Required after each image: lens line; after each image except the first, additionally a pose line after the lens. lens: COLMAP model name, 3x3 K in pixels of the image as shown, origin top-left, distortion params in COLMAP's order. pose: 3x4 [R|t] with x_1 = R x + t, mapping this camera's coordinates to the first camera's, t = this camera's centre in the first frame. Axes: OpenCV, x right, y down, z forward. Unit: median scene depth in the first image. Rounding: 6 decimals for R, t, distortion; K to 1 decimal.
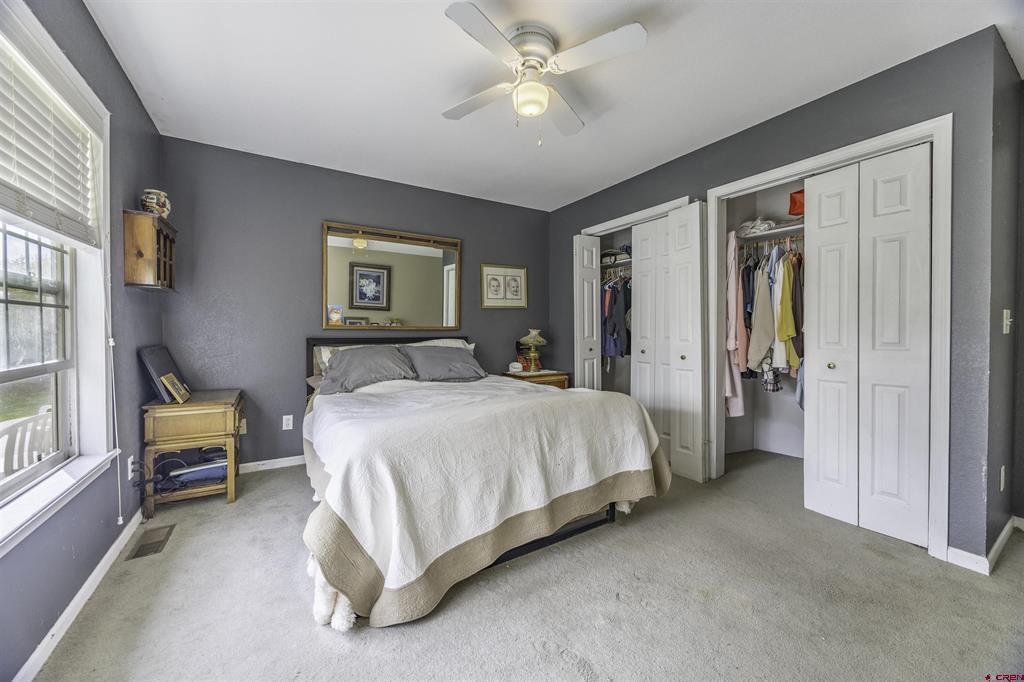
lens RADIAL K [[388.4, 0, 512.4], [0, 388.4, 334.3], [0, 0, 1]] dist [-0.001350, 0.000009]
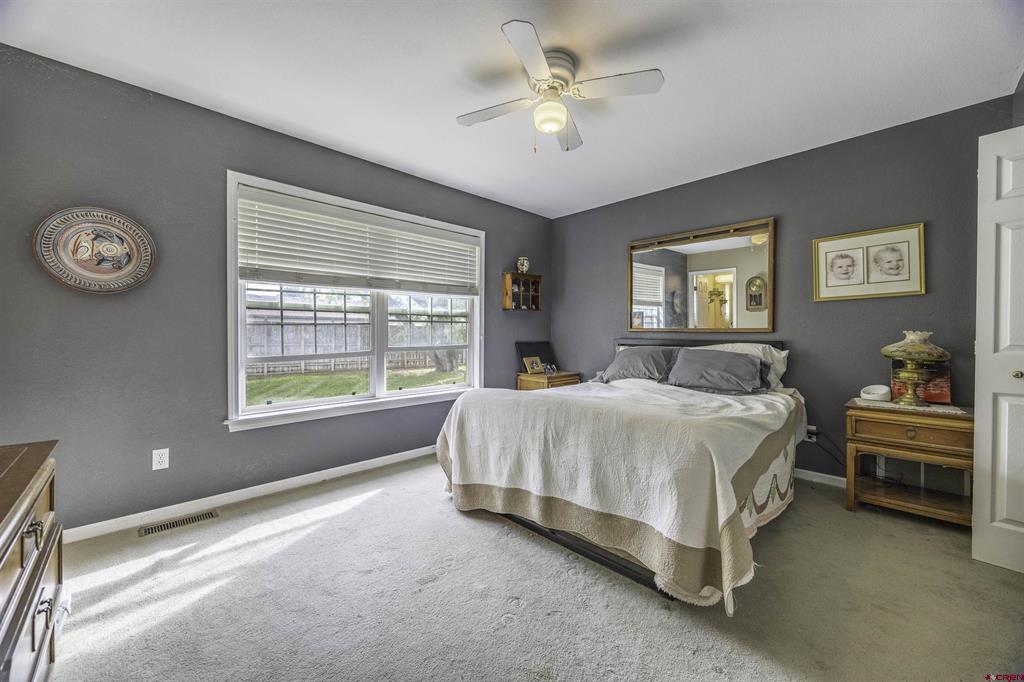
lens RADIAL K [[388.4, 0, 511.2], [0, 388.4, 334.1], [0, 0, 1]] dist [-0.001350, 0.000009]
pose [[0.213050, 0.001747, -0.977040, 0.623486], [-0.013480, 0.999908, -0.001151, 0.000265], [0.976948, 0.013416, 0.213054, 0.388026]]
